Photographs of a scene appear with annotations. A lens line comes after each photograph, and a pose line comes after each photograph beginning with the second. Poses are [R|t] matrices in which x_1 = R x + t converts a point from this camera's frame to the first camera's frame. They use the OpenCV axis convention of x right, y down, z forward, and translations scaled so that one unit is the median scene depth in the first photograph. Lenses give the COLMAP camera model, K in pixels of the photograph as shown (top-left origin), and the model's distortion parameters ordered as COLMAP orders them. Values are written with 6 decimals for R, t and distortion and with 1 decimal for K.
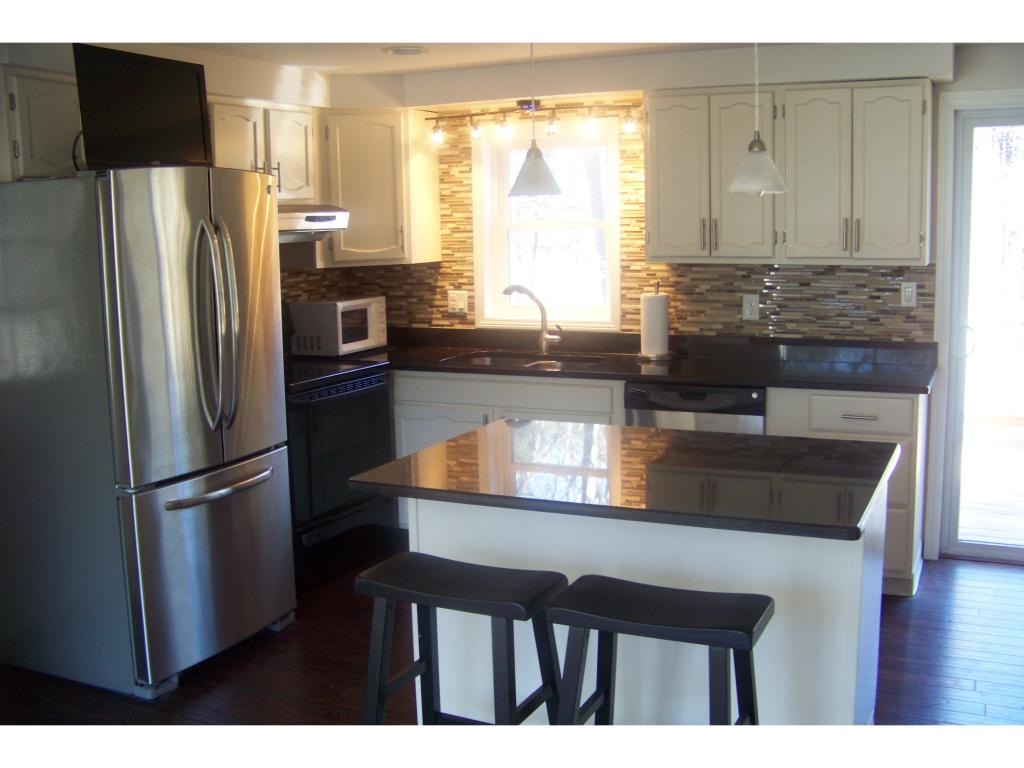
lens RADIAL K [[1100.1, 0, 512.0], [0, 1100.1, 384.0], [0, 0, 1]] dist [-0.226577, 0.018044]
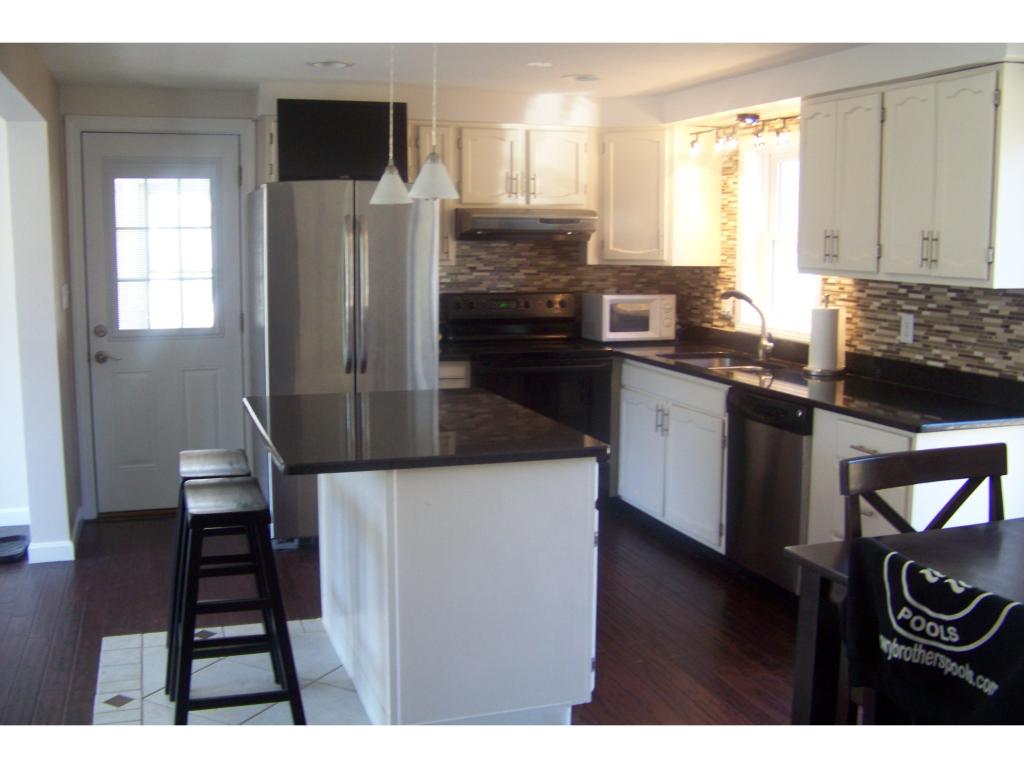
lens RADIAL K [[1100.1, 0, 512.0], [0, 1100.1, 384.0], [0, 0, 1]] dist [-0.226577, 0.018044]
pose [[0.679196, 0.121095, -0.723898, 0.632695], [-0.128088, 0.990716, 0.045550, -0.022312], [0.722693, 0.061785, 0.688402, 0.140537]]
